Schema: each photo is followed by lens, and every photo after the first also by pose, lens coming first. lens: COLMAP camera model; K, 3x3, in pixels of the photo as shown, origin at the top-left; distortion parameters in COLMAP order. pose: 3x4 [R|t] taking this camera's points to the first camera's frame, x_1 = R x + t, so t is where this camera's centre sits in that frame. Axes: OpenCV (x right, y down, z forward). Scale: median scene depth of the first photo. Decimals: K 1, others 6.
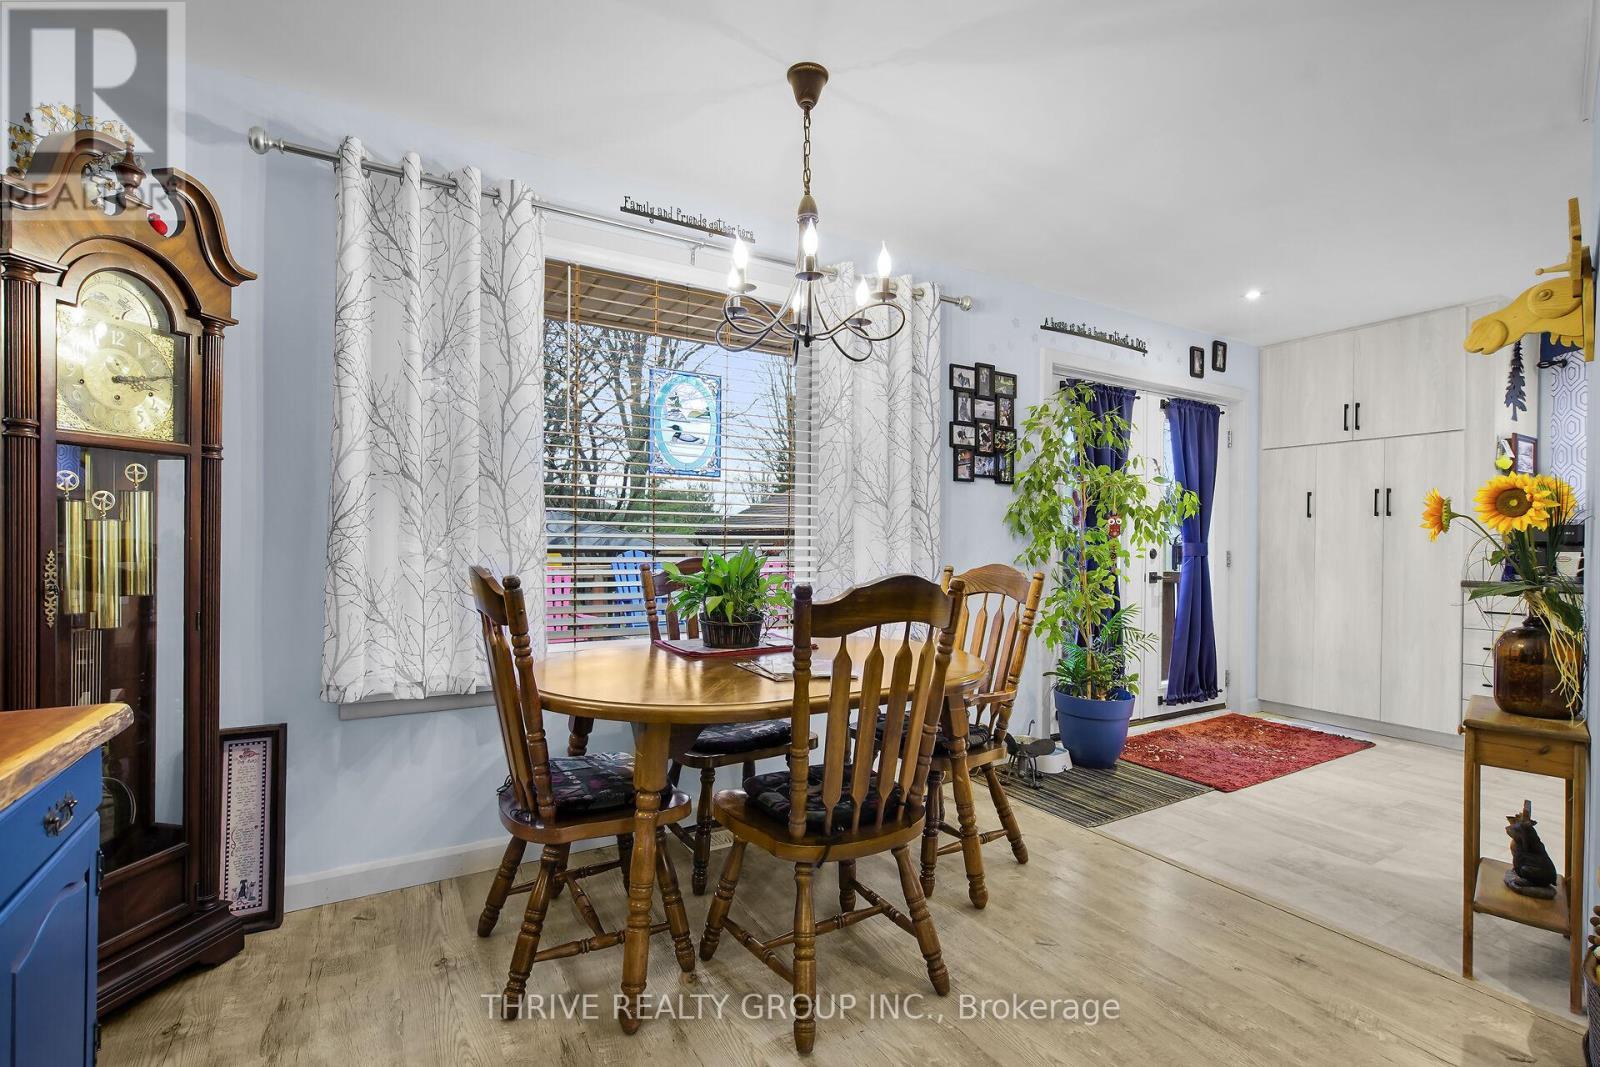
lens RADIAL K [[732.3, 0, 802.1], [0, 732.3, 542.9], [0, 0, 1]] dist [-0.001037, 0.000362]
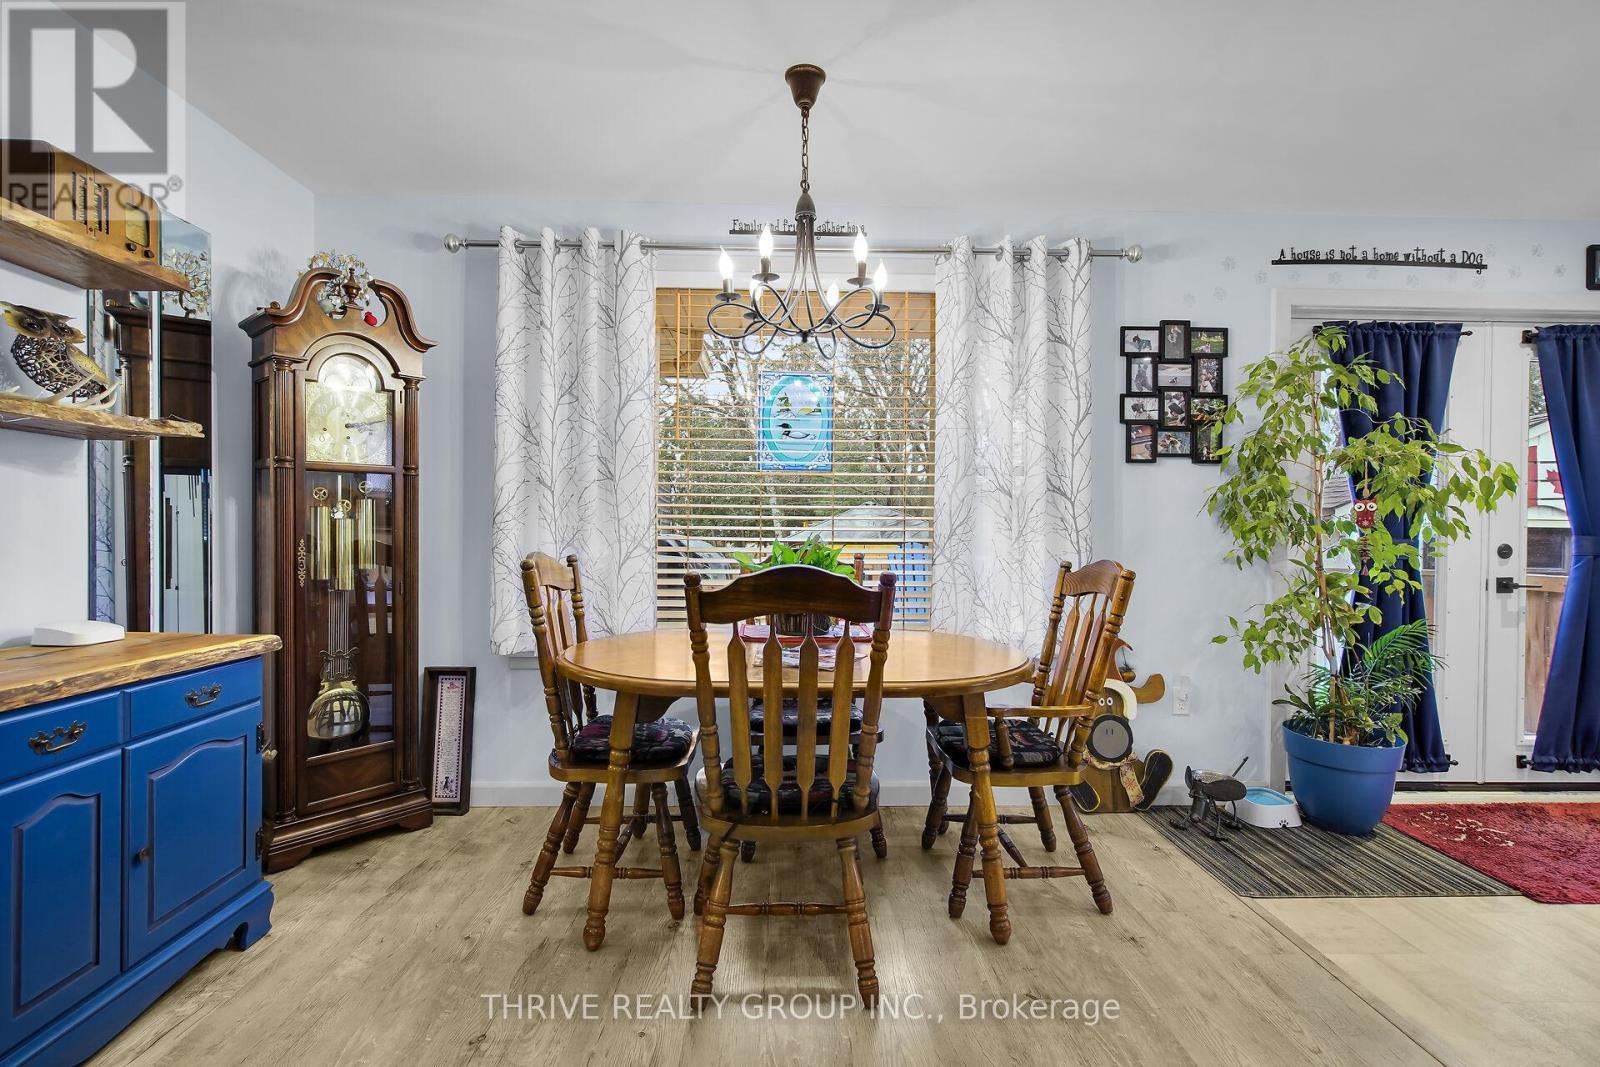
lens RADIAL K [[745.9, 0, 800.0], [0, 745.9, 533.5], [0, 0, 1]] dist [-0.001038, 0.000900]
pose [[0.872156, 0.000354, -0.489228, 0.324990], [-0.001789, 0.999995, -0.002467, 0.000891], [0.489225, 0.003027, 0.872153, 0.058265]]
